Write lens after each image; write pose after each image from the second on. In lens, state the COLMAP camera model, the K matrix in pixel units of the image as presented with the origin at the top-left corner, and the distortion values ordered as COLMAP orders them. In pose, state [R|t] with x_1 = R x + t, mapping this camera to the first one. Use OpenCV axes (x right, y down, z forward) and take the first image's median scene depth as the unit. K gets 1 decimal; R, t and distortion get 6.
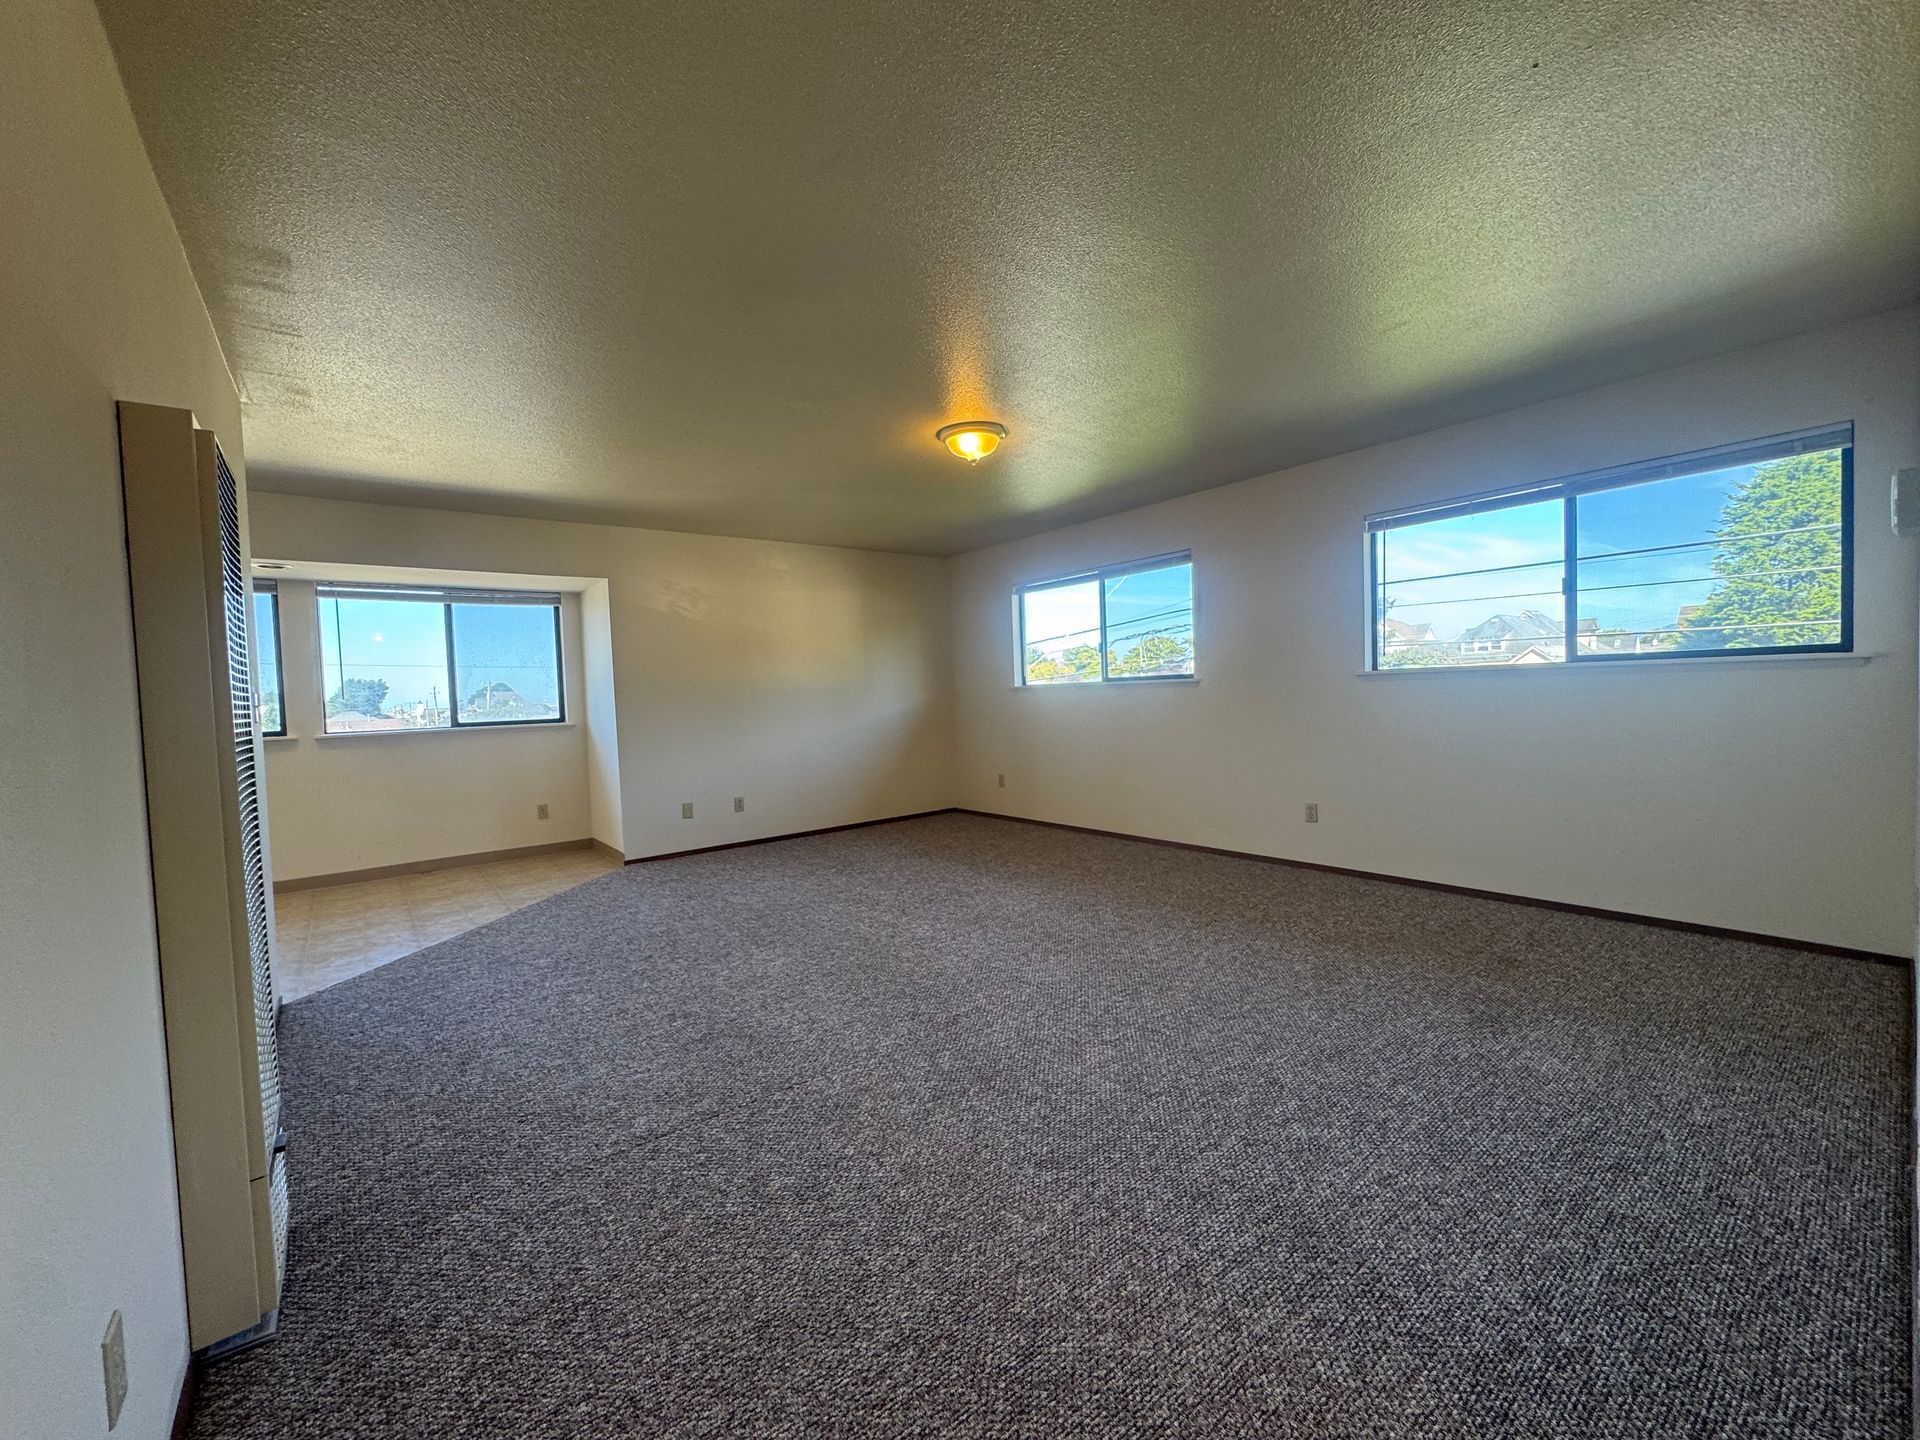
lens RADIAL K [[764.3, 0, 957.6], [0, 764.3, 716.7], [0, 0, 1]] dist [-0.003220, 0.000496]
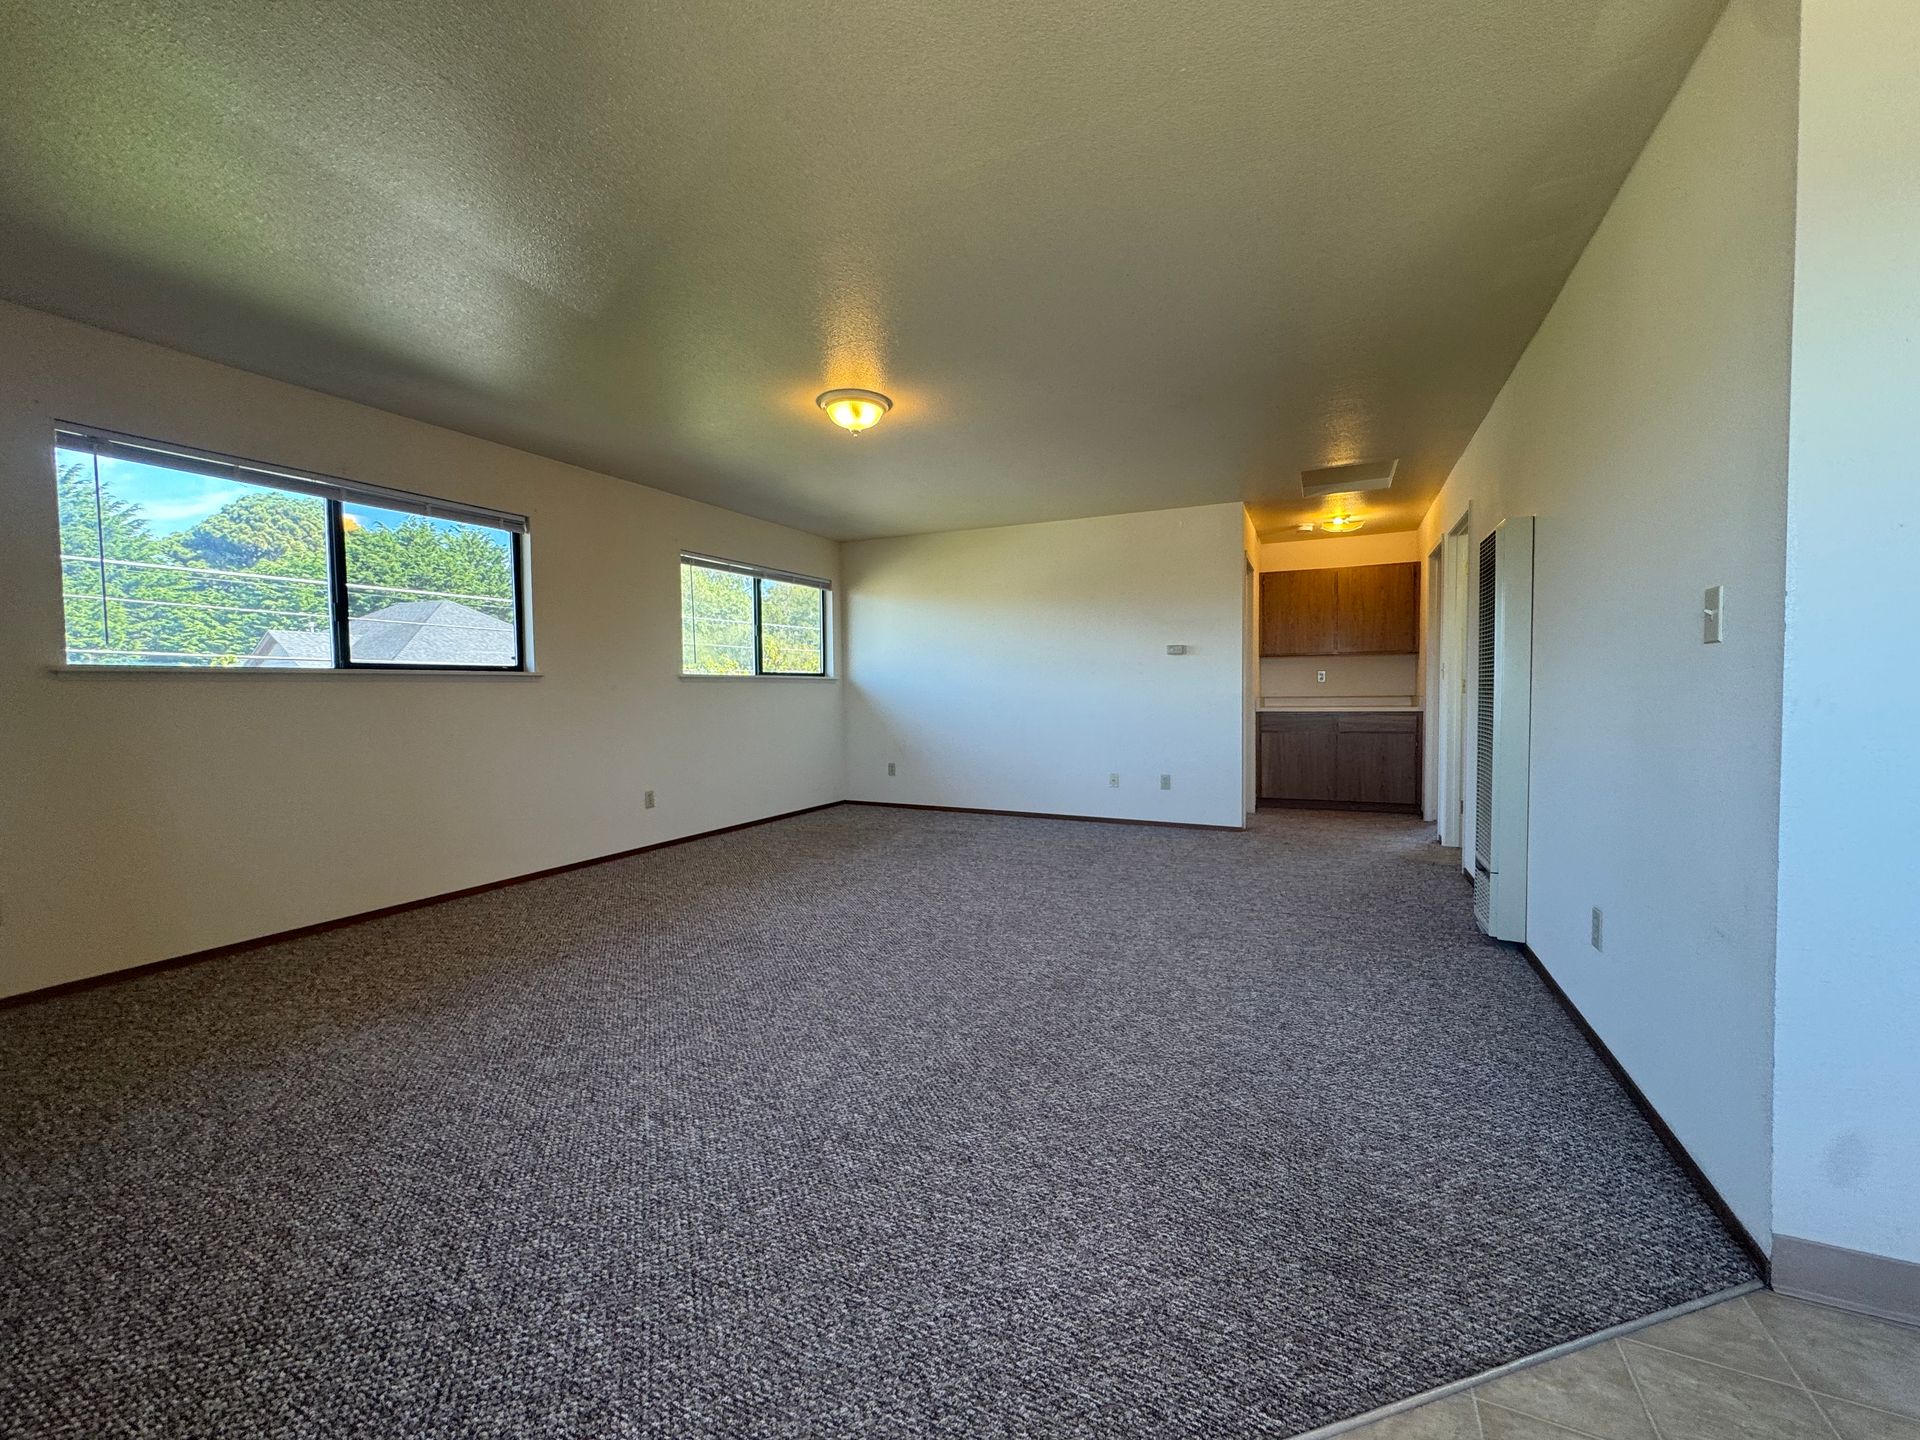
lens RADIAL K [[764.3, 0, 957.6], [0, 764.3, 716.7], [0, 0, 1]] dist [-0.003220, 0.000496]
pose [[-0.431424, 0.008098, 0.902113, -0.983708], [0.061132, 0.997924, 0.020277, 0.014723], [-0.900076, 0.063896, -0.431024, 1.439869]]
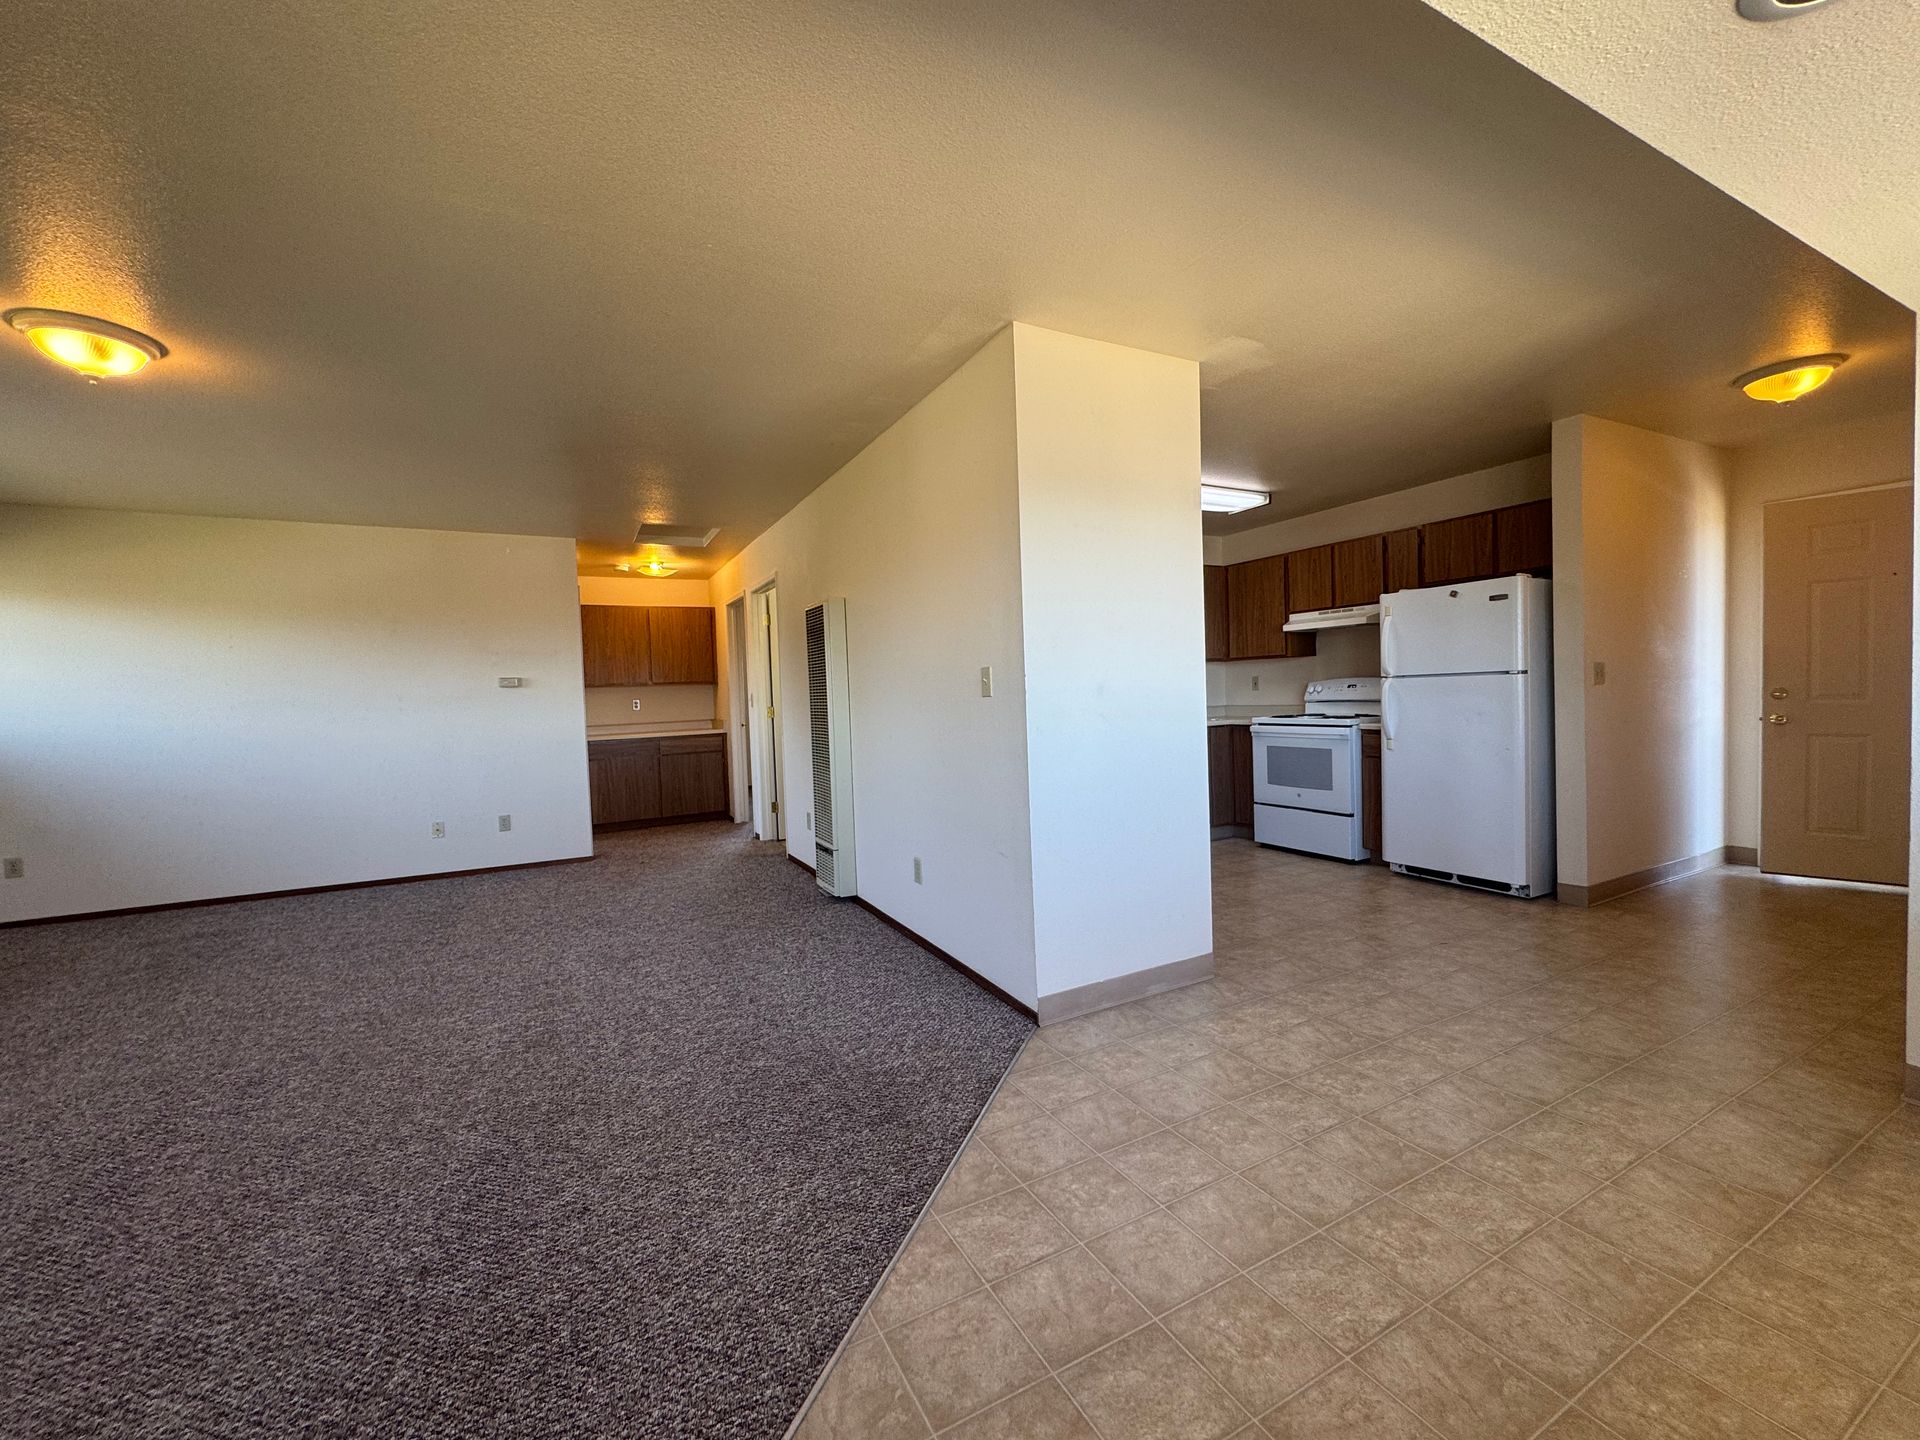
lens RADIAL K [[764.3, 0, 957.6], [0, 764.3, 716.7], [0, 0, 1]] dist [-0.003220, 0.000496]
pose [[-0.978875, 0.063470, 0.194356, -0.897057], [0.077232, 0.994953, 0.064066, -0.027594], [-0.189309, 0.077723, -0.978837, 1.665697]]
